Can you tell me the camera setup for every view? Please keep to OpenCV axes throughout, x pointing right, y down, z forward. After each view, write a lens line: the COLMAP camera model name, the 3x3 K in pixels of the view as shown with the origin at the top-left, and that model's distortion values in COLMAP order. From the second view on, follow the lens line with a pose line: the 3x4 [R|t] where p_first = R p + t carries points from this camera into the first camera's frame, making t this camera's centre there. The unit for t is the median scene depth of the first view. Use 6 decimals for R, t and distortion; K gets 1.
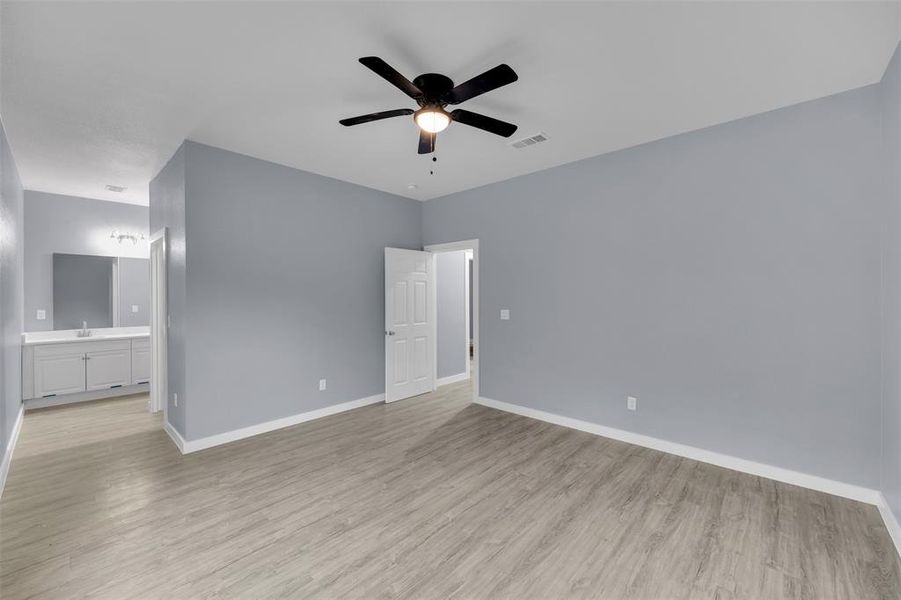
lens RADIAL K [[362.8, 0, 450.5], [0, 362.8, 294.7], [0, 0, 1]] dist [0.000233, -0.000181]
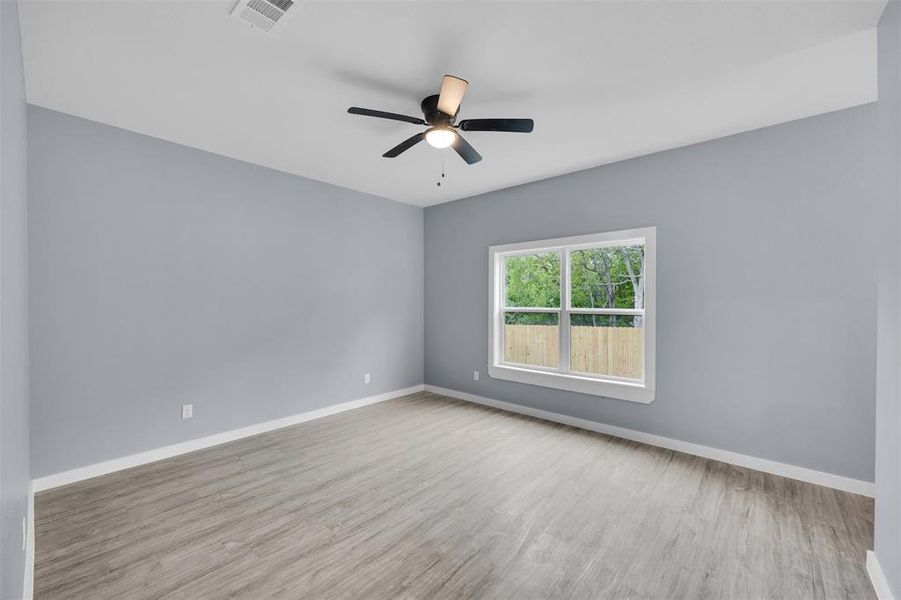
lens RADIAL K [[362.8, 0, 448.4], [0, 362.8, 302.3], [0, 0, 1]] dist [0.000233, -0.000181]
pose [[-0.999873, 0.000060, -0.015968, -0.048681], [-0.000061, 0.999971, 0.007594, 0.001029], [0.015968, 0.007594, -0.999844, 1.954802]]
